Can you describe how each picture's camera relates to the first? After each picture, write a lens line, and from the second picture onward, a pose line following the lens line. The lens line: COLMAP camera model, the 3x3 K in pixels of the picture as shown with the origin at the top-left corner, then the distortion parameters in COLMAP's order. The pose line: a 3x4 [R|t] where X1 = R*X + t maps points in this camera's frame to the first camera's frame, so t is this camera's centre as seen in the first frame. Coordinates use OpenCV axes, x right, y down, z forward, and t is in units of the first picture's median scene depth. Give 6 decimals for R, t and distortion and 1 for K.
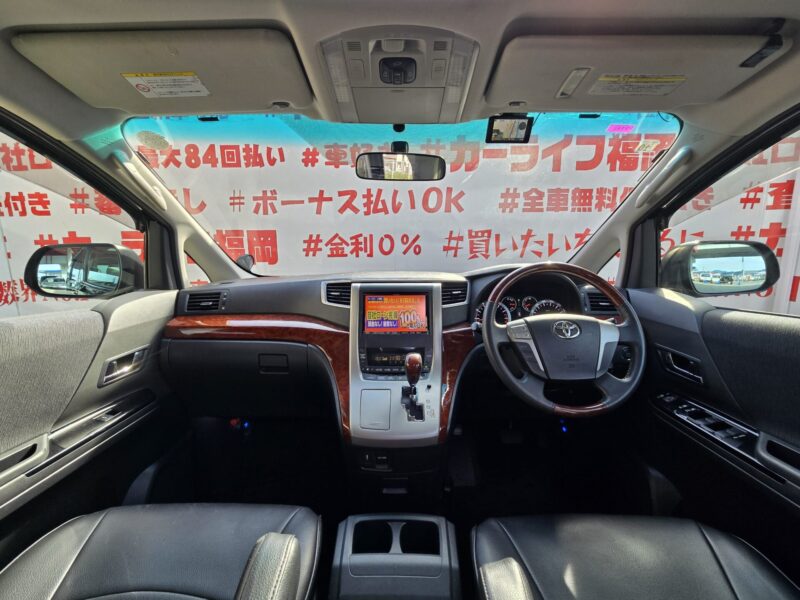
lens RADIAL K [[329.8, 0, 403.1], [0, 329.8, 298.1], [0, 0, 1]] dist [0.001603, 0.000006]
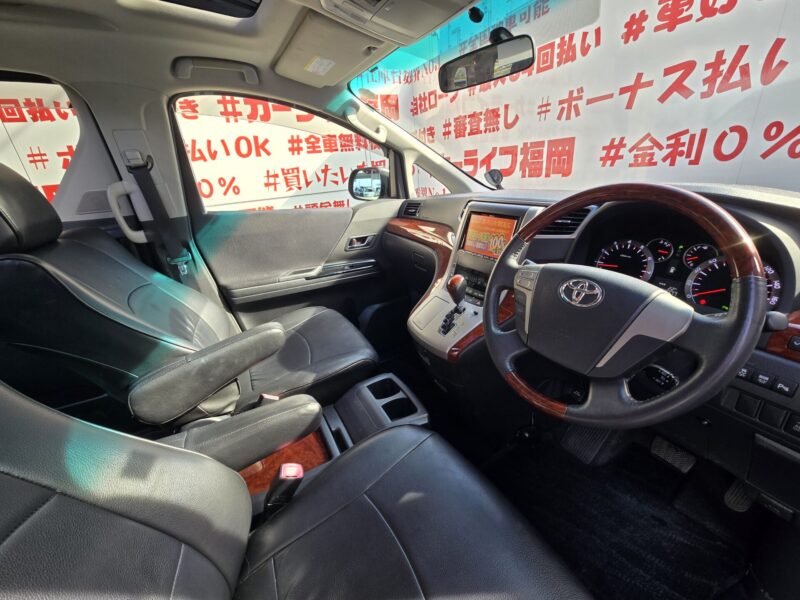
lens RADIAL K [[329.8, 0, 403.1], [0, 329.8, 298.1], [0, 0, 1]] dist [0.001603, 0.000006]
pose [[0.474216, 0.300243, -0.827631, 0.639056], [-0.078796, 0.950755, 0.299761, -0.045253], [0.876875, -0.076938, 0.474521, 0.279856]]
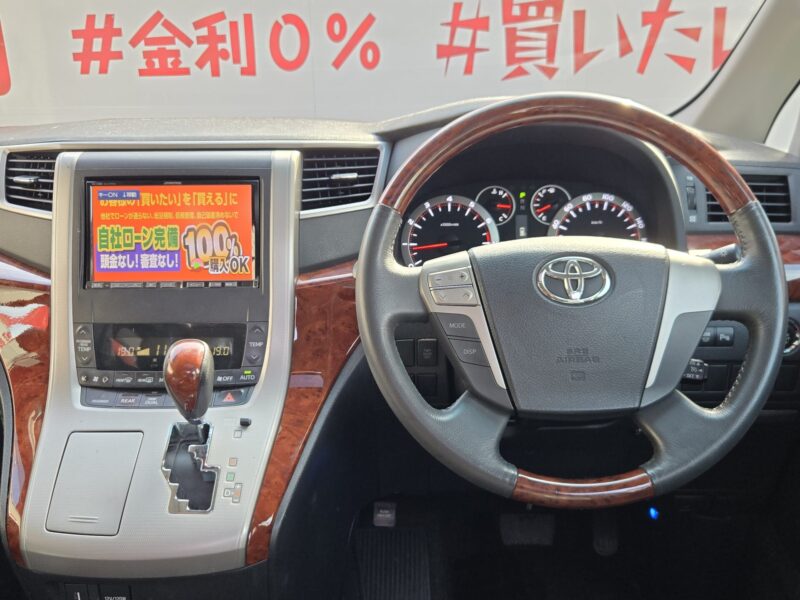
lens RADIAL K [[795.3, 0, 405.1], [0, 795.3, 301.3], [0, 0, 1]] dist [0.041947, -0.009439]
pose [[0.999884, -0.003364, -0.014830, 0.231460], [0.005621, 0.987914, 0.154904, -0.015513], [0.014130, -0.154969, 0.987818, 0.075531]]
